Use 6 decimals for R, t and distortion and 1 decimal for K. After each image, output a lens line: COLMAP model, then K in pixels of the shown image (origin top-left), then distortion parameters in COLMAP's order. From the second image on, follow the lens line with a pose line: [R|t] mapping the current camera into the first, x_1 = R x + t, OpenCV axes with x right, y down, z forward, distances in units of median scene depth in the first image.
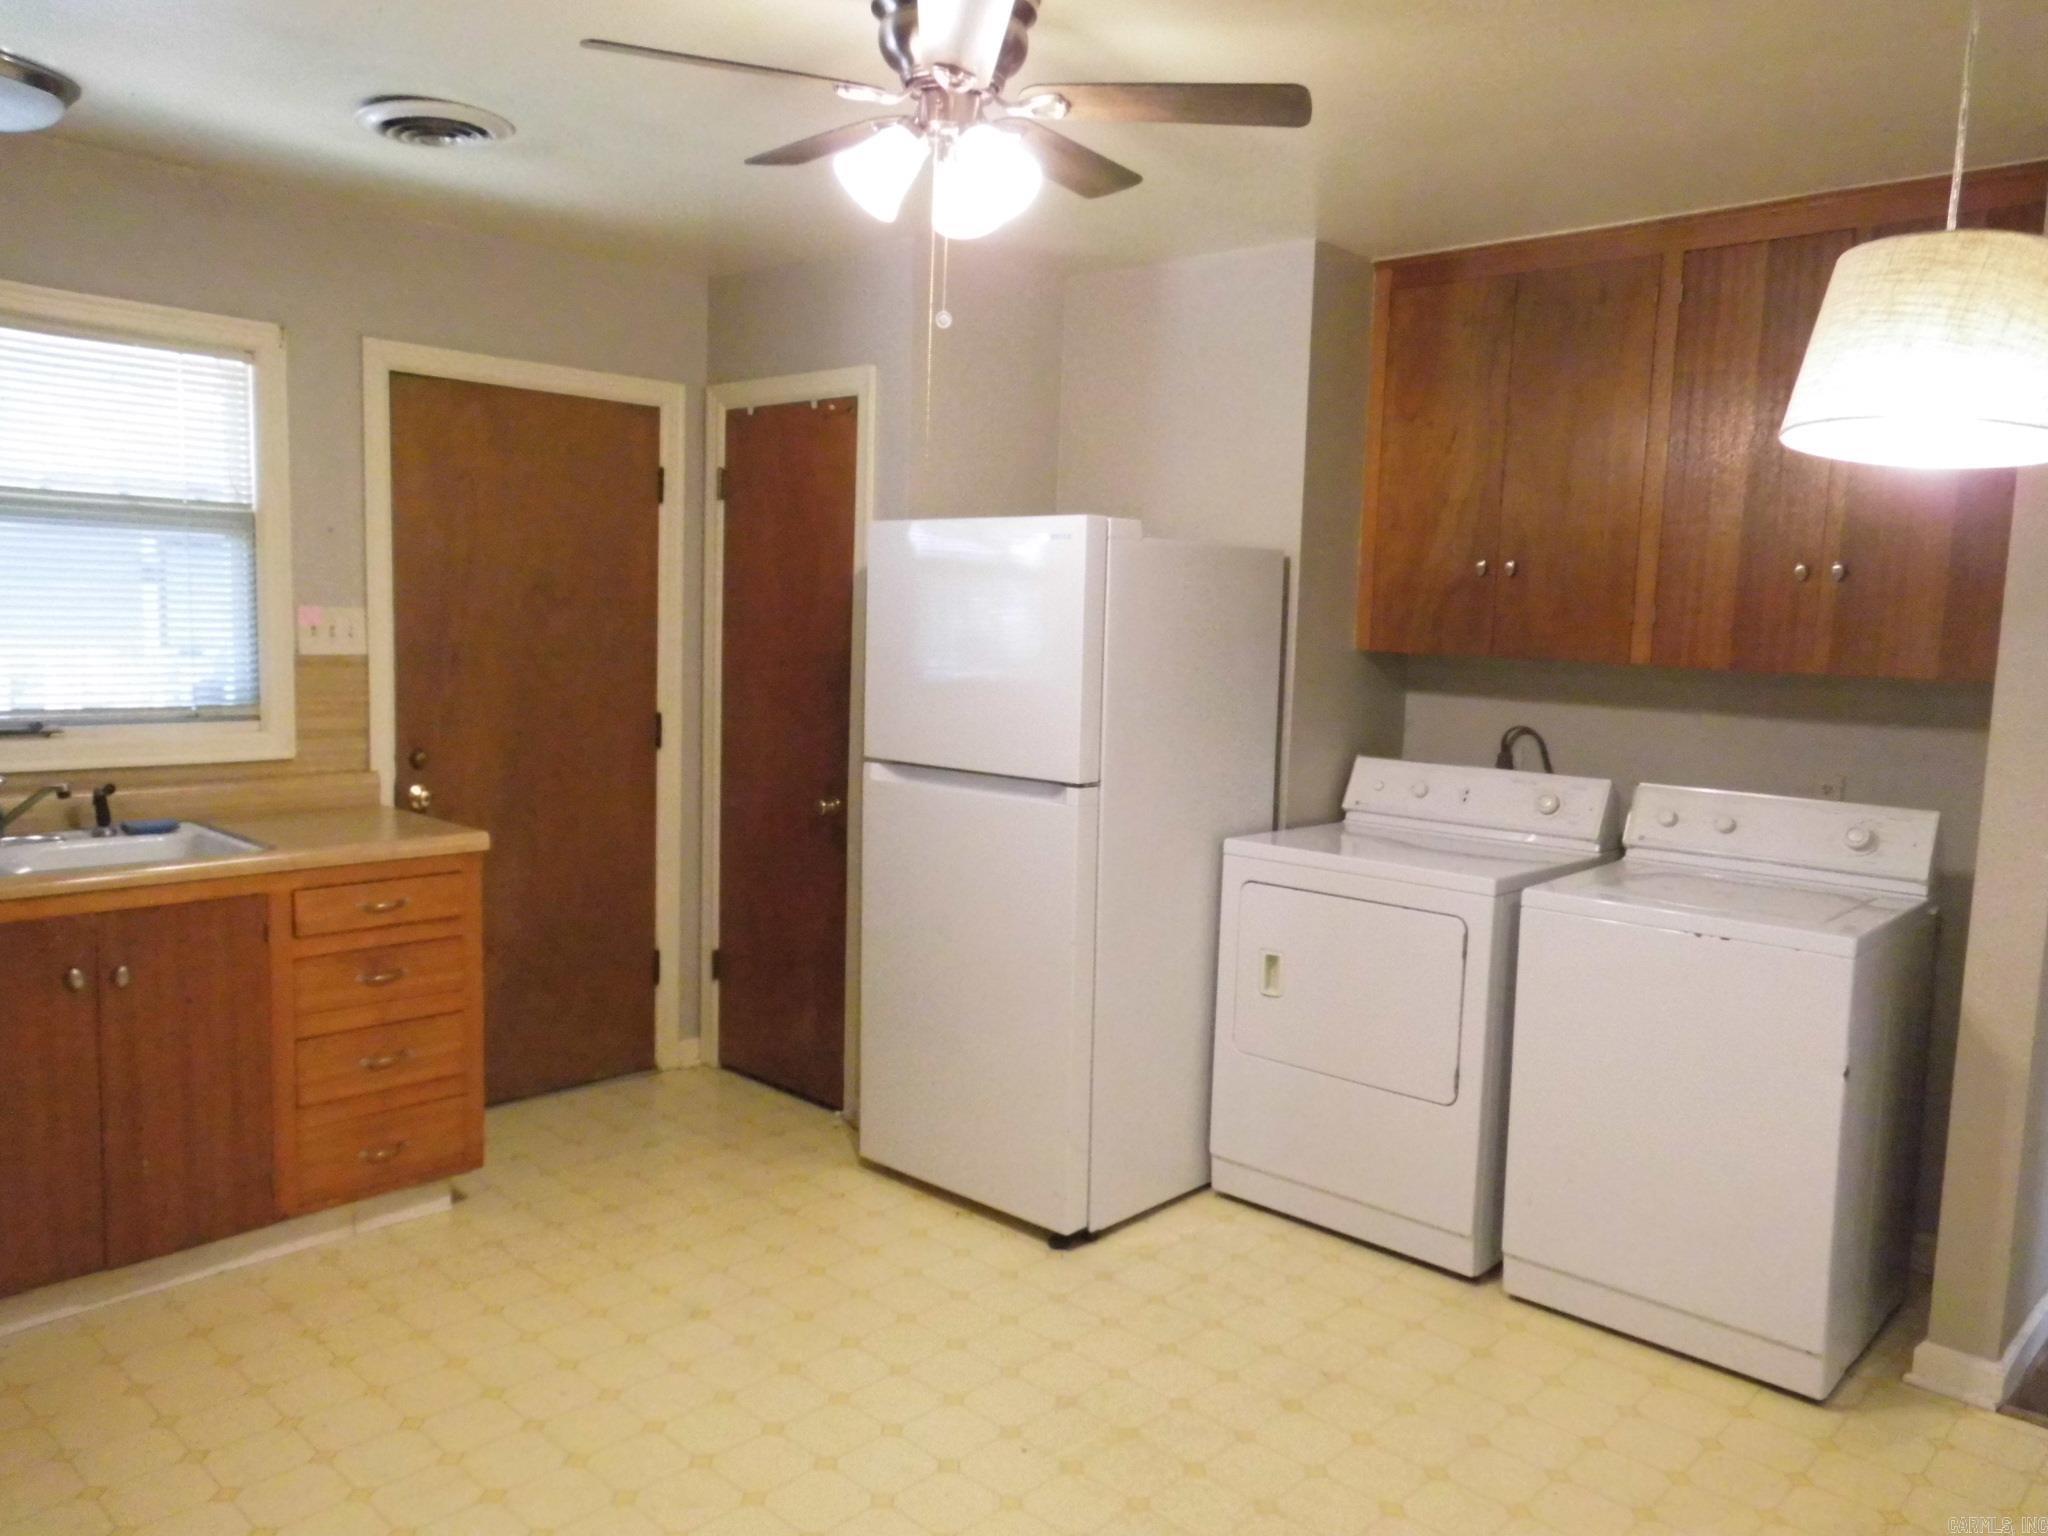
lens RADIAL K [[1540.6, 0, 1024.0], [0, 1540.6, 768.0], [0, 0, 1]] dist [0.044132, 0.000851]
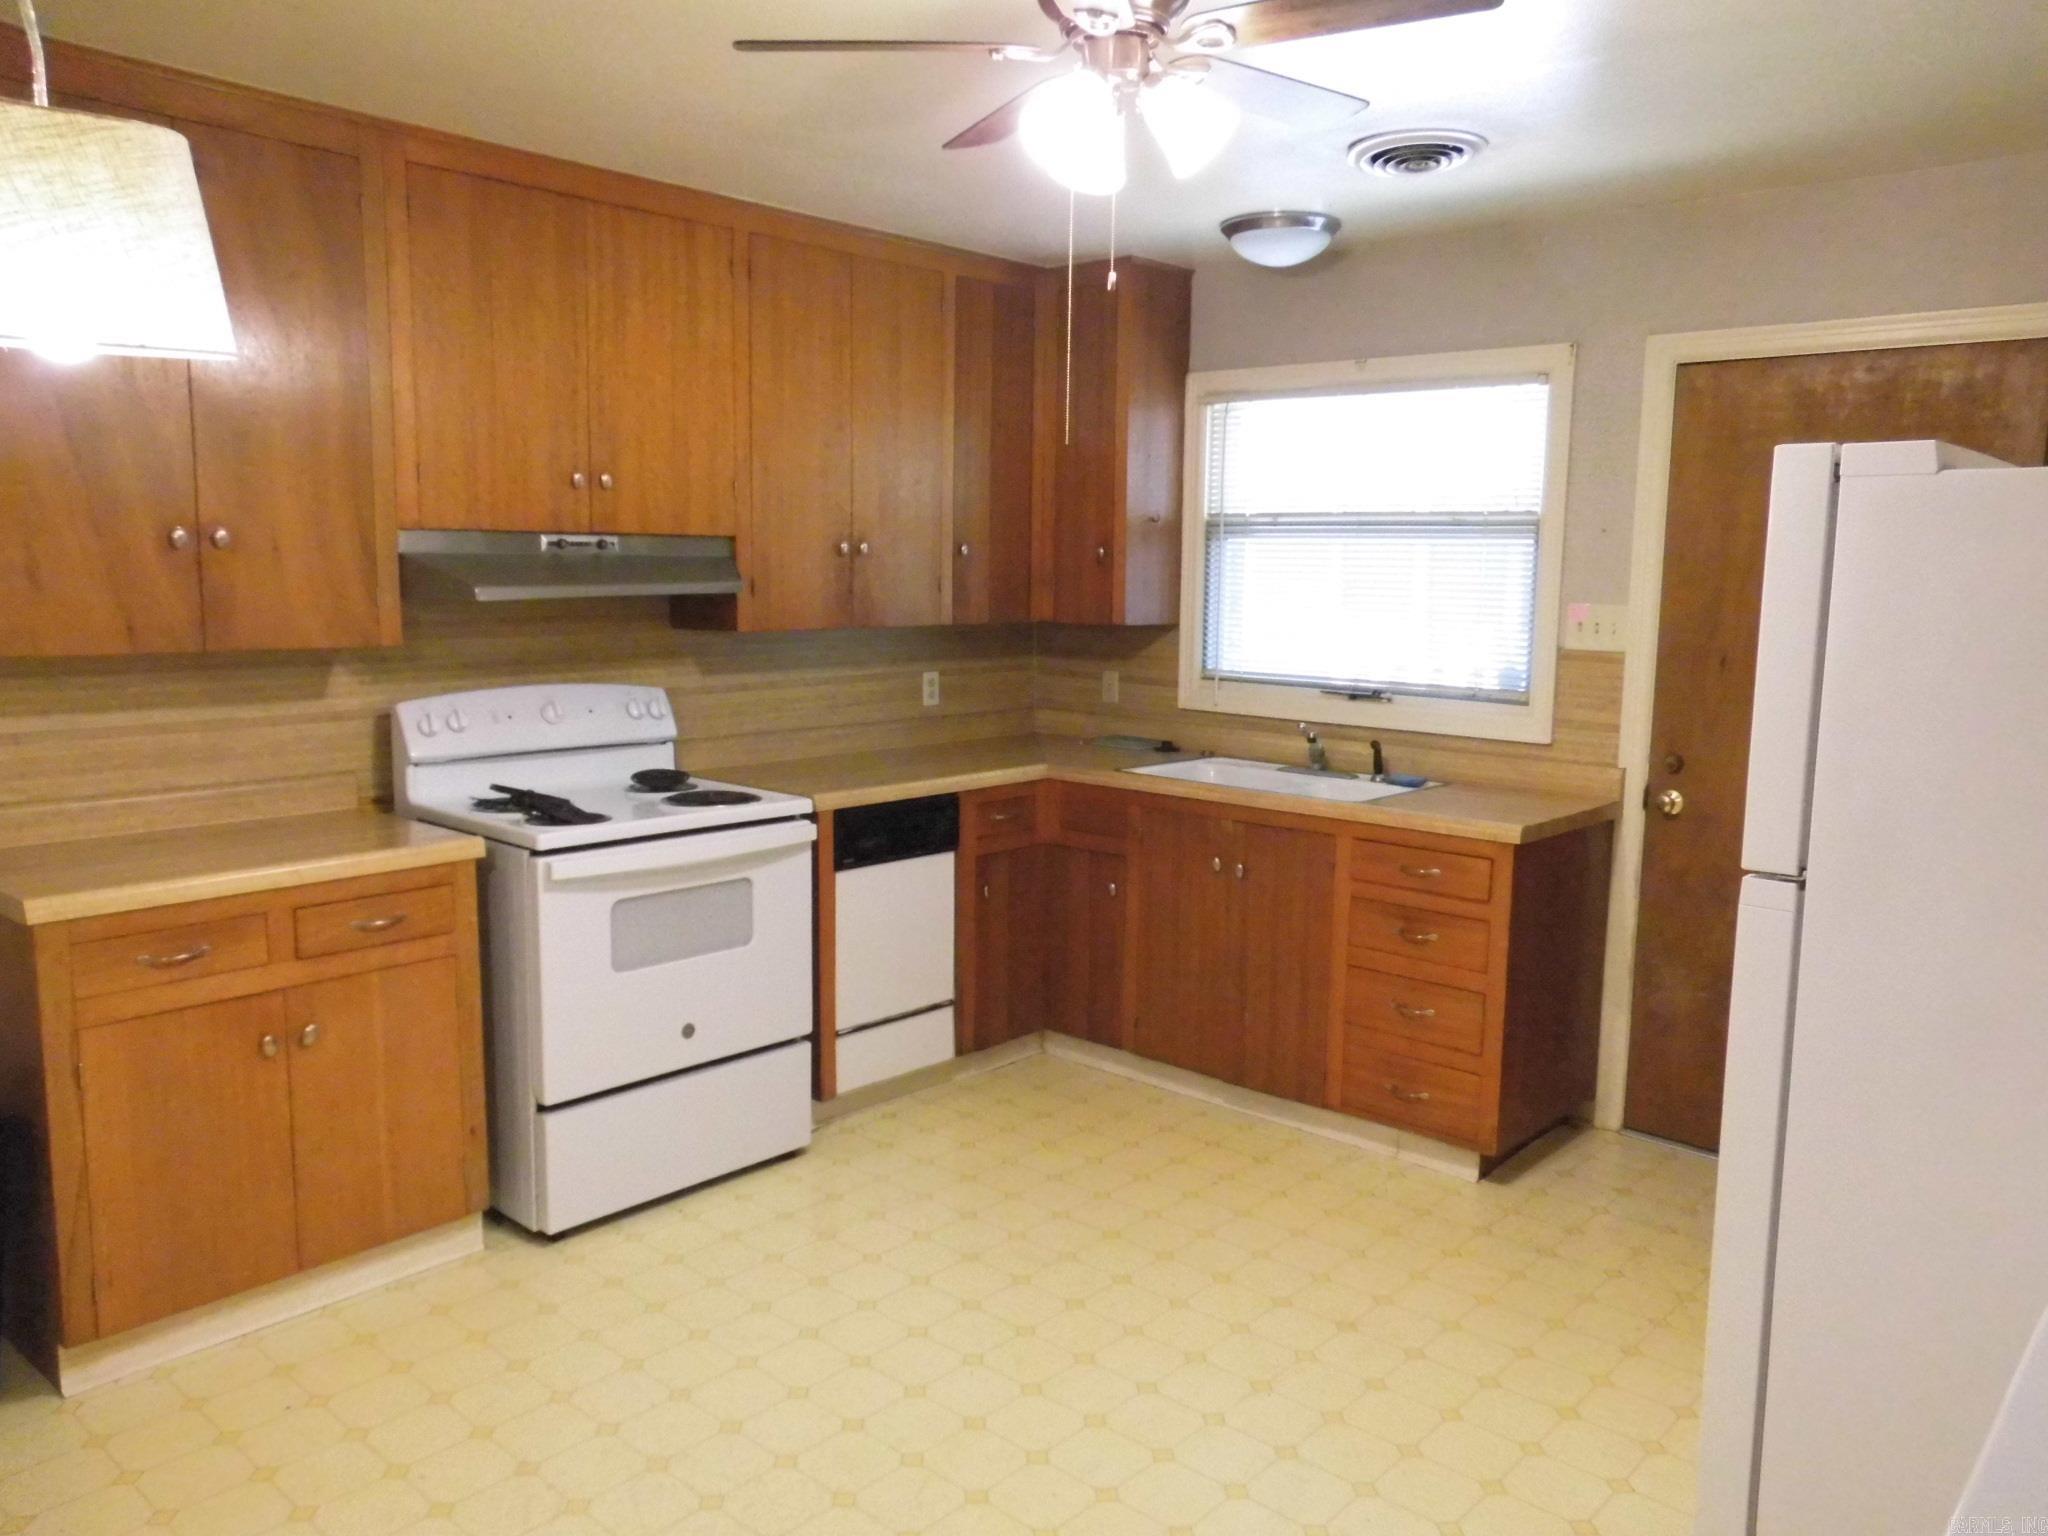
lens RADIAL K [[1532.5, 0, 1024.0], [0, 1532.5, 768.0], [0, 0, 1]] dist [-0.006481, 0.000518]
pose [[0.022431, 0.104469, -0.994275, 0.632144], [-0.121449, 0.987445, 0.101012, -0.057521], [0.992344, 0.118488, 0.034837, 0.657839]]
